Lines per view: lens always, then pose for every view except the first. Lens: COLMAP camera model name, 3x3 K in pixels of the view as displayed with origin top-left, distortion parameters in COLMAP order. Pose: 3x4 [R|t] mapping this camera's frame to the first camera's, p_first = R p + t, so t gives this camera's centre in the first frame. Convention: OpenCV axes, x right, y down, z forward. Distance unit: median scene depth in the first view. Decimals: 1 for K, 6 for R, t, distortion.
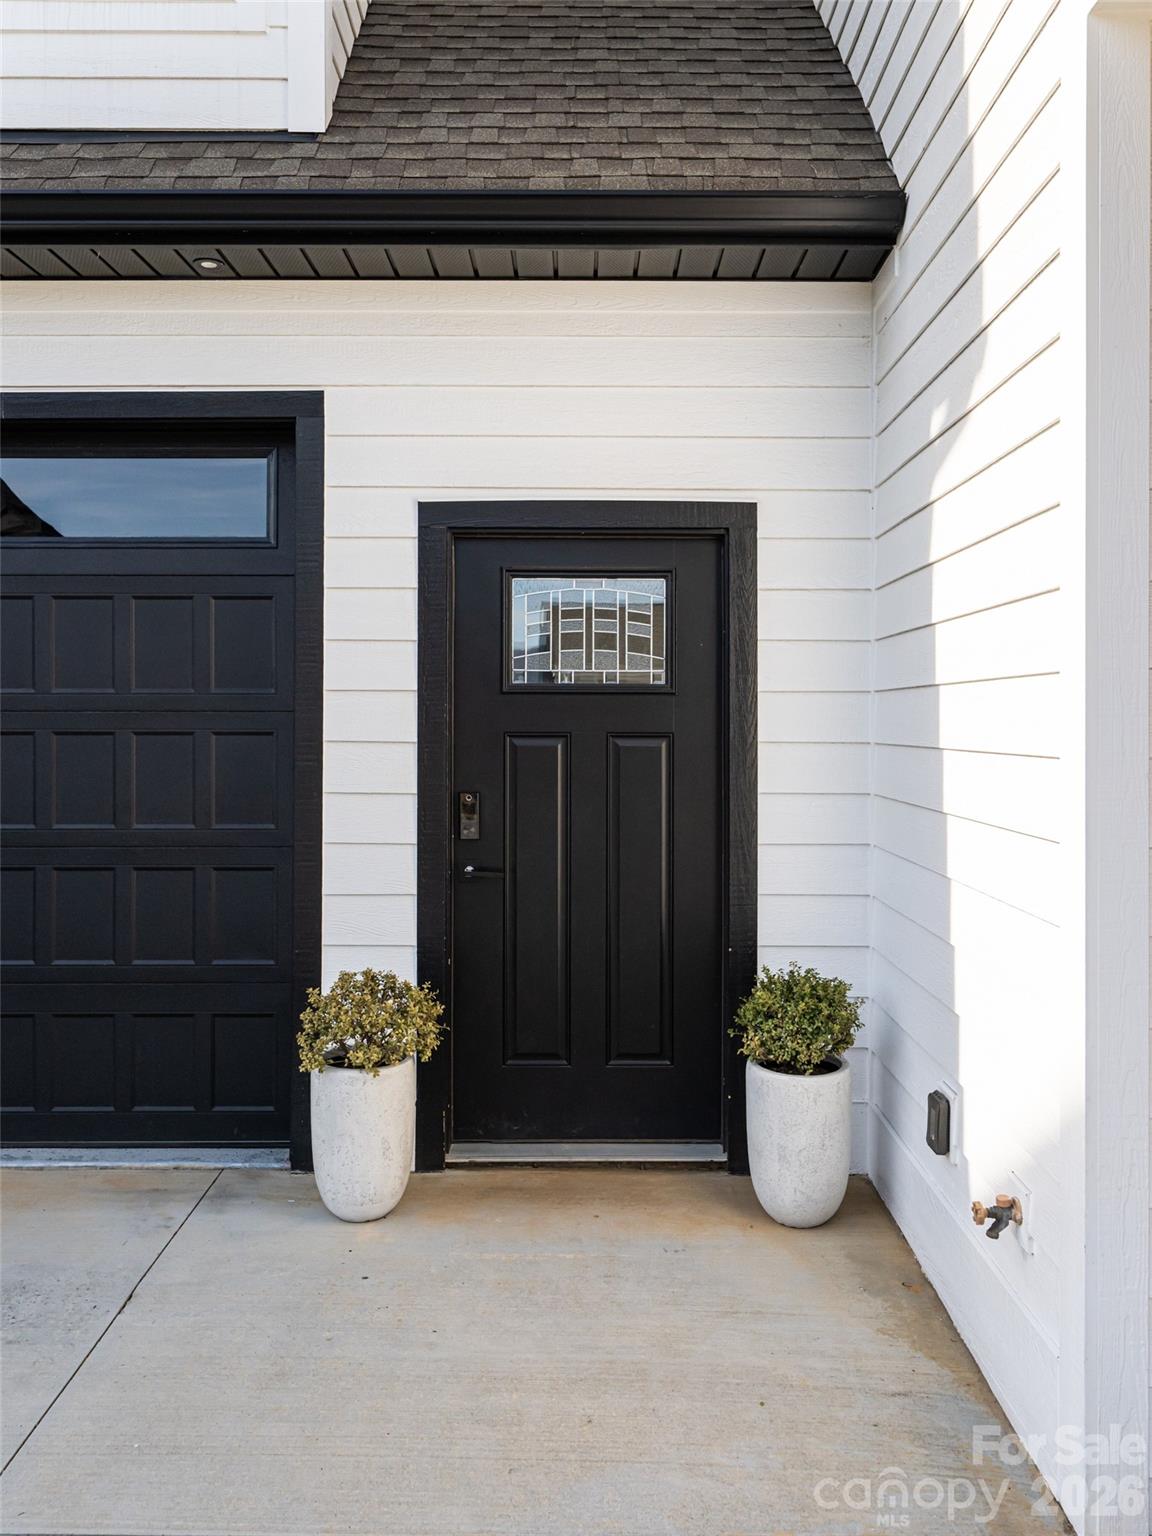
lens RADIAL K [[1227.0, 0, 576.0], [0, 1227.0, 768.0], [0, 0, 1]] dist [0.001303, 0.003181]
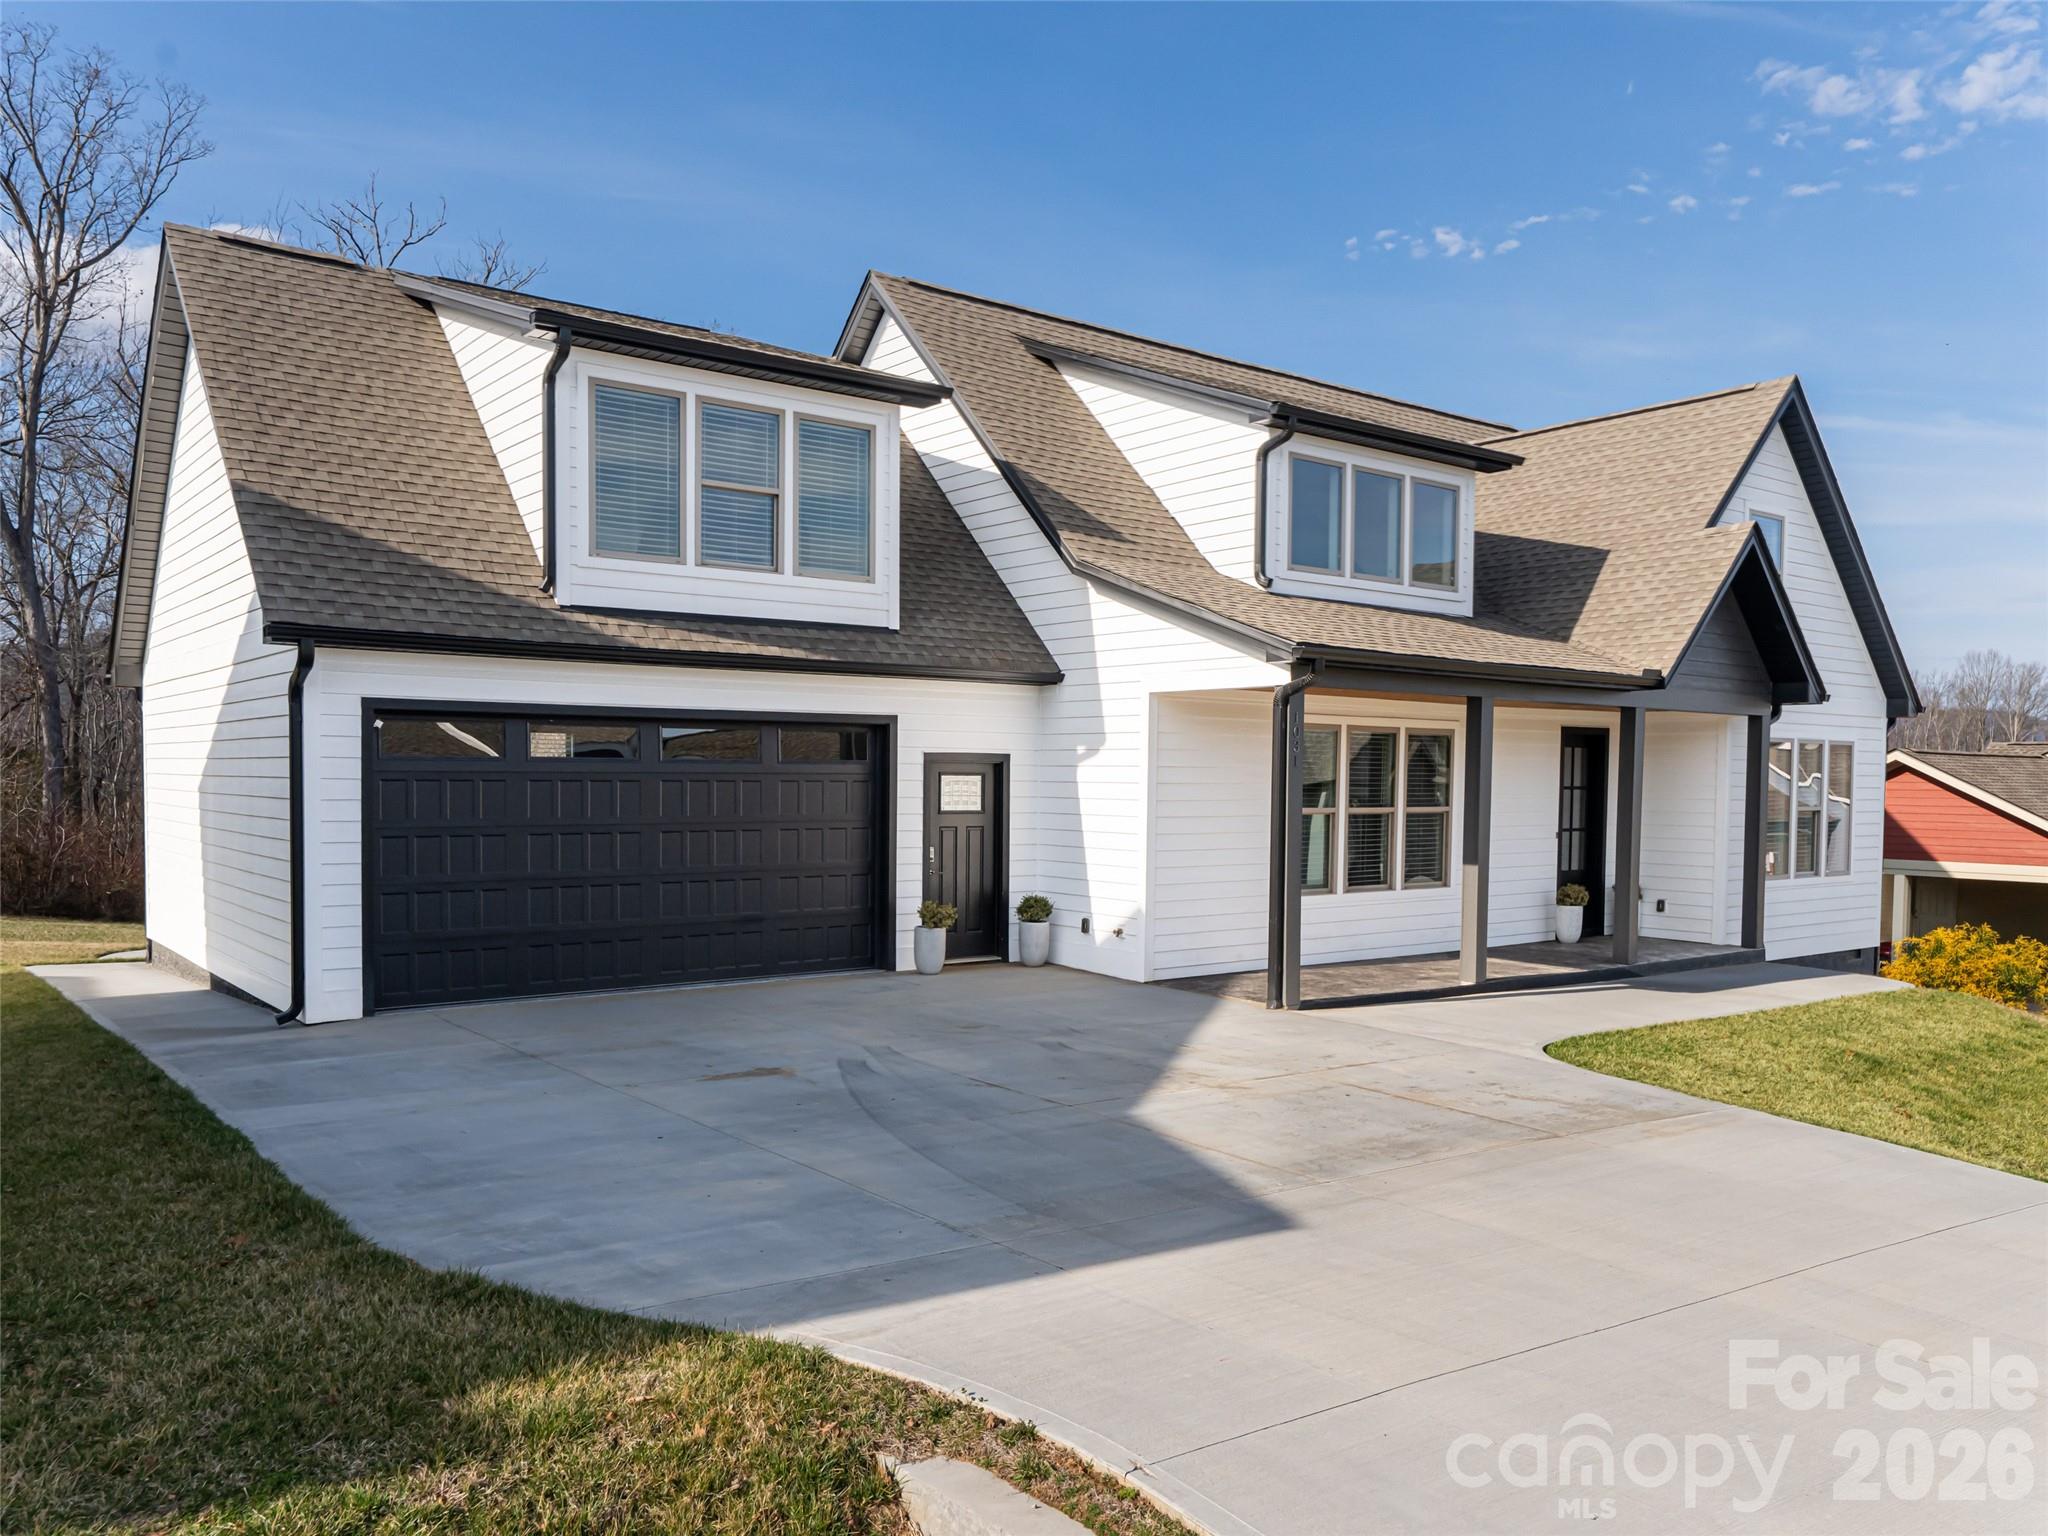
lens RADIAL K [[1576.7, 0, 1024.0], [0, 1576.7, 768.0], [0, 0, 1]] dist [0.009566, 0.001354]
pose [[0.792874, 0.005546, 0.609361, -2.351892], [-0.006043, 0.999981, -0.001238, -0.172716], [-0.609356, -0.002701, 0.792892, -2.310831]]
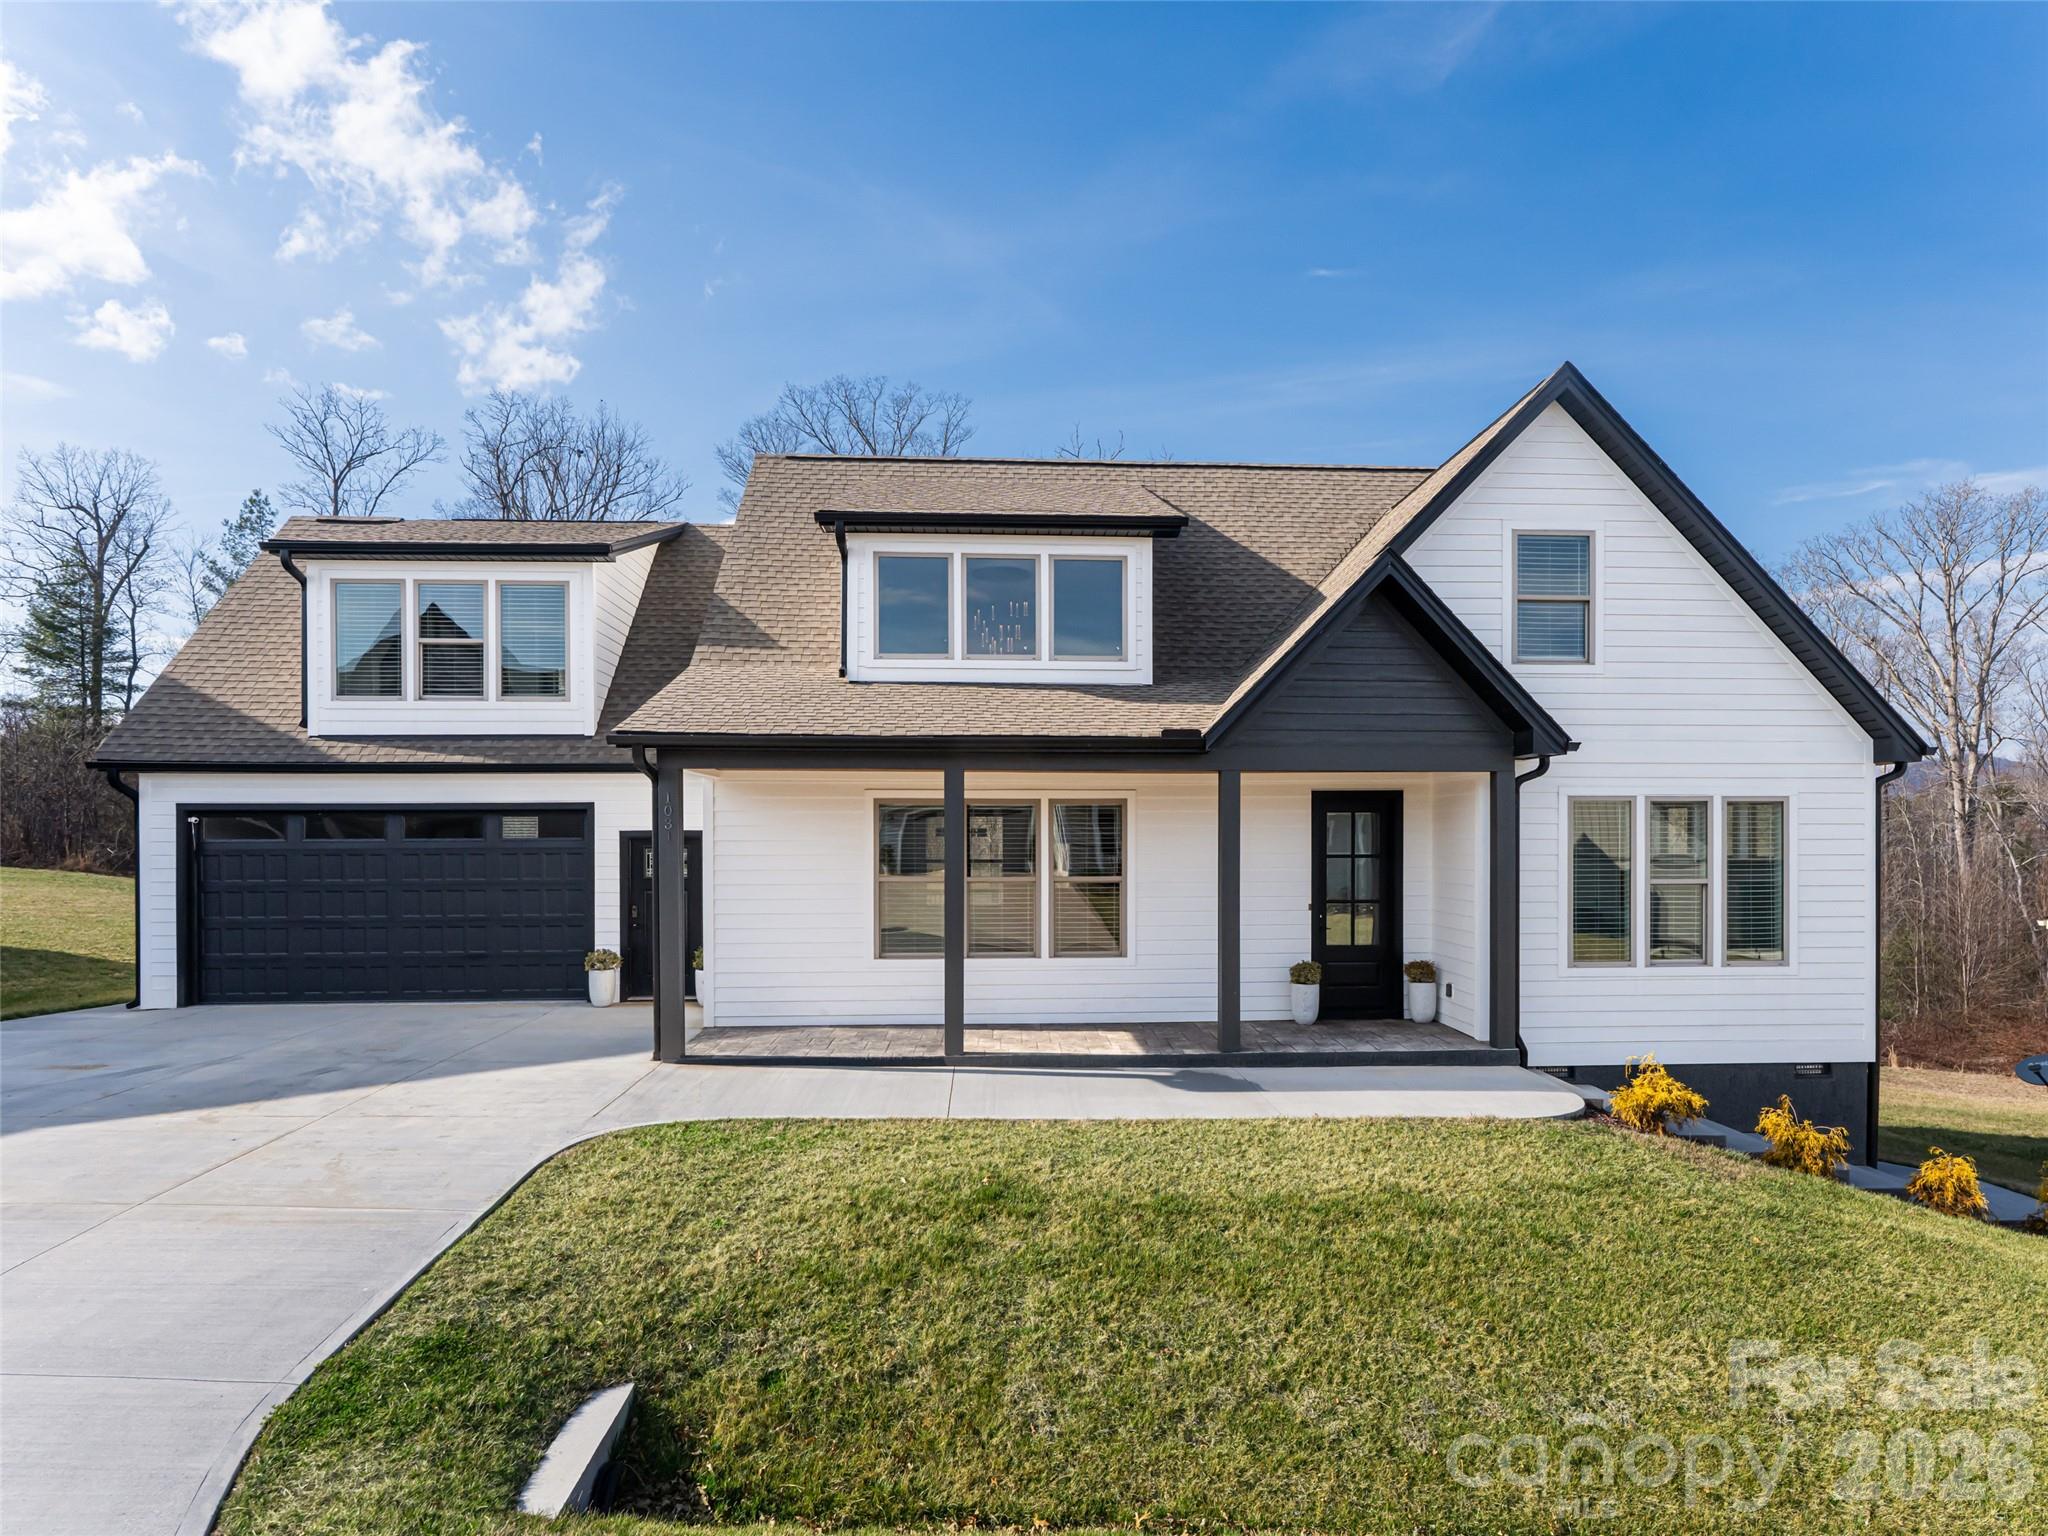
lens RADIAL K [[1228.2, 0, 1024.0], [0, 1228.2, 768.0], [0, 0, 1]] dist [-0.021198, -0.000670]
pose [[0.998564, -0.003125, 0.053489, 0.951305], [0.006283, 0.998239, -0.058986, -0.178328], [-0.053210, 0.059237, 0.996825, -2.962629]]
